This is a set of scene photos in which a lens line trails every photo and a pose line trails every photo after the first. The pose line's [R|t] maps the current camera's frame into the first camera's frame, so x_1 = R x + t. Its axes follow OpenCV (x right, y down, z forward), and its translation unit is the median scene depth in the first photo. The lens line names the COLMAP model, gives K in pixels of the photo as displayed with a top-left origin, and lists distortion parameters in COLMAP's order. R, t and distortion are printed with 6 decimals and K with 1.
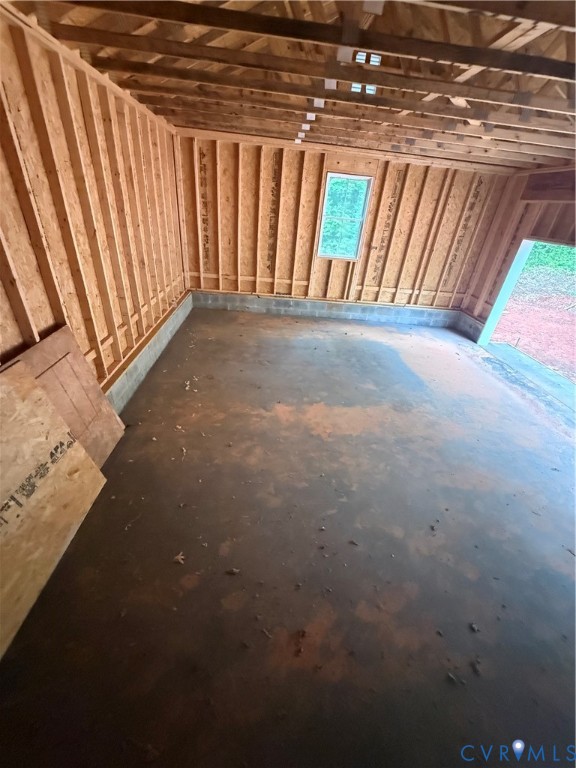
lens RADIAL K [[306.0, 0, 287.7], [0, 306.0, 380.9], [0, 0, 1]] dist [0.001393, 0.000033]
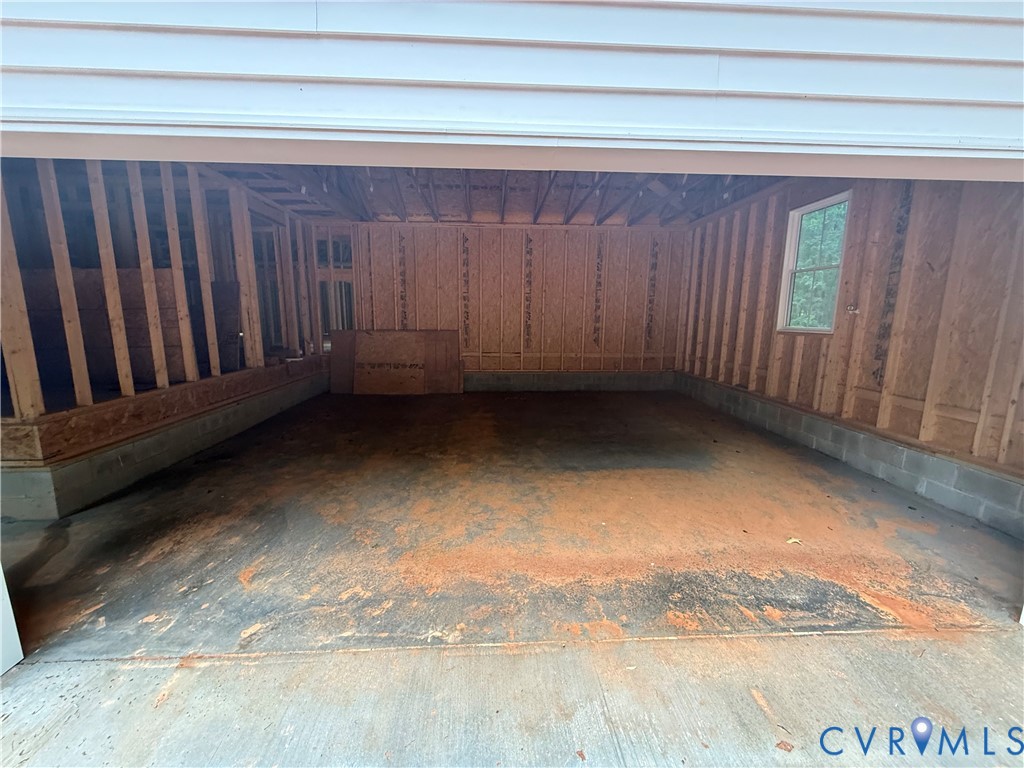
lens RADIAL K [[408.0, 0, 512.0], [0, 408.0, 384.0], [0, 0, 1]] dist [0.001393, 0.000033]
pose [[0.003206, 0.079425, -0.996836, 1.149408], [-0.510324, 0.857394, 0.066673, -0.124275], [0.859976, 0.508495, 0.043281, 0.701257]]
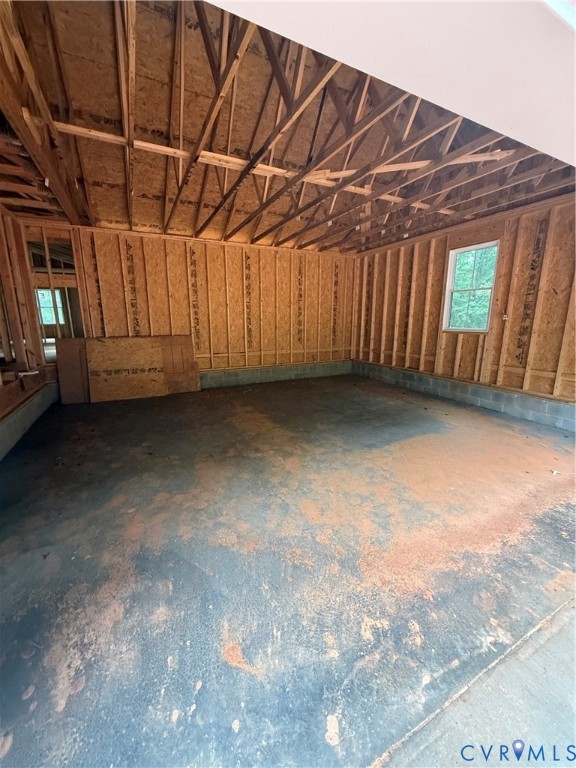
lens RADIAL K [[306.0, 0, 287.7], [0, 306.0, 380.9], [0, 0, 1]] dist [0.001393, 0.000033]
pose [[0.399431, 0.098332, -0.911475, 0.959744], [-0.431882, 0.897177, -0.092472, 0.021095], [0.808661, 0.430586, 0.400828, 0.394742]]
